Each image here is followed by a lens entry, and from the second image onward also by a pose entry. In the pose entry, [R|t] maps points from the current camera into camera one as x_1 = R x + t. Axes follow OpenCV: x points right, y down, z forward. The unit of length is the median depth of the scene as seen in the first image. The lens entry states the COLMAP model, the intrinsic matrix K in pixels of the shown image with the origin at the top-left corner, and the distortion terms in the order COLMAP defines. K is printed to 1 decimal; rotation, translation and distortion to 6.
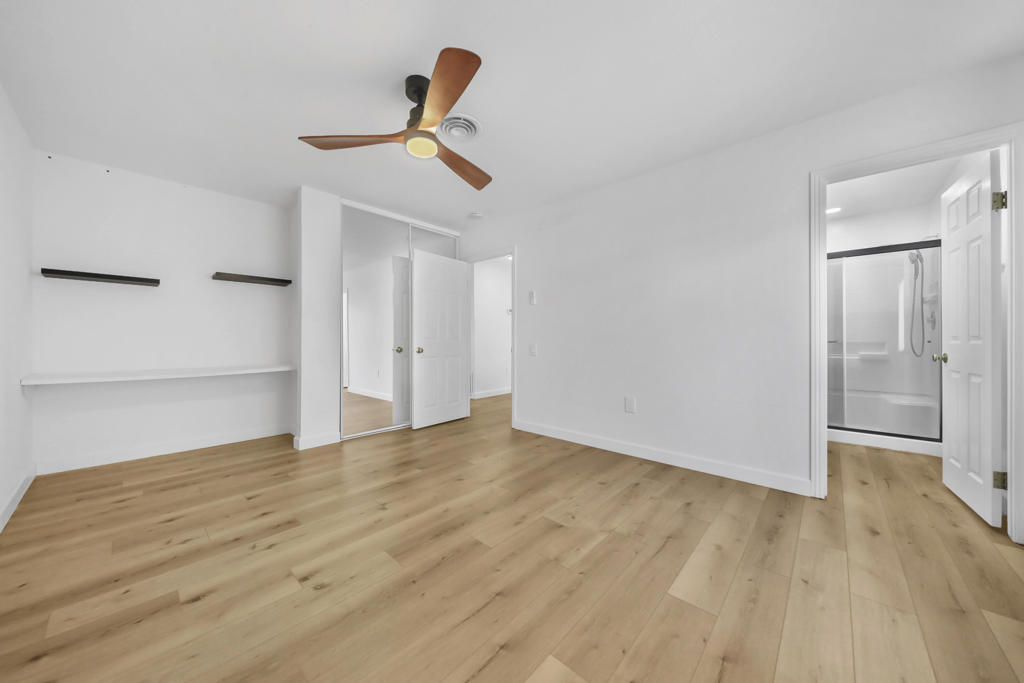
lens RADIAL K [[361.7, 0, 512.3], [0, 361.7, 341.3], [0, 0, 1]] dist [0.008076, -0.000617]
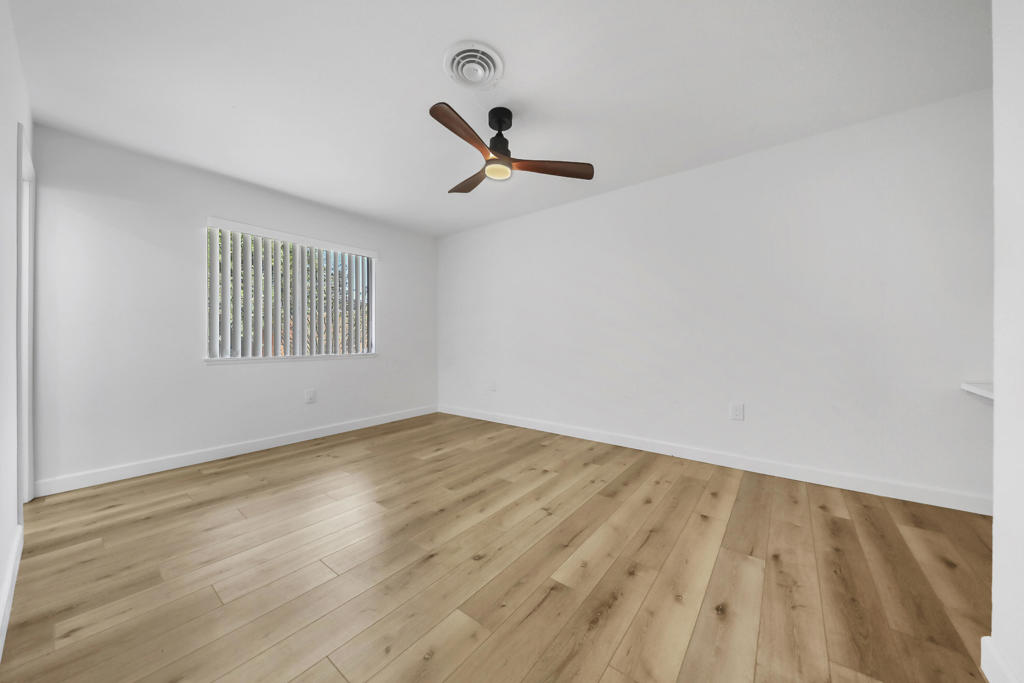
lens RADIAL K [[361.7, 0, 507.3], [0, 361.7, 337.3], [0, 0, 1]] dist [0.008076, -0.000617]
pose [[-0.997691, 0.004310, -0.067783, -0.217853], [0.004065, 0.999985, 0.003744, -0.025360], [0.067798, 0.003460, -0.997693, 2.378500]]
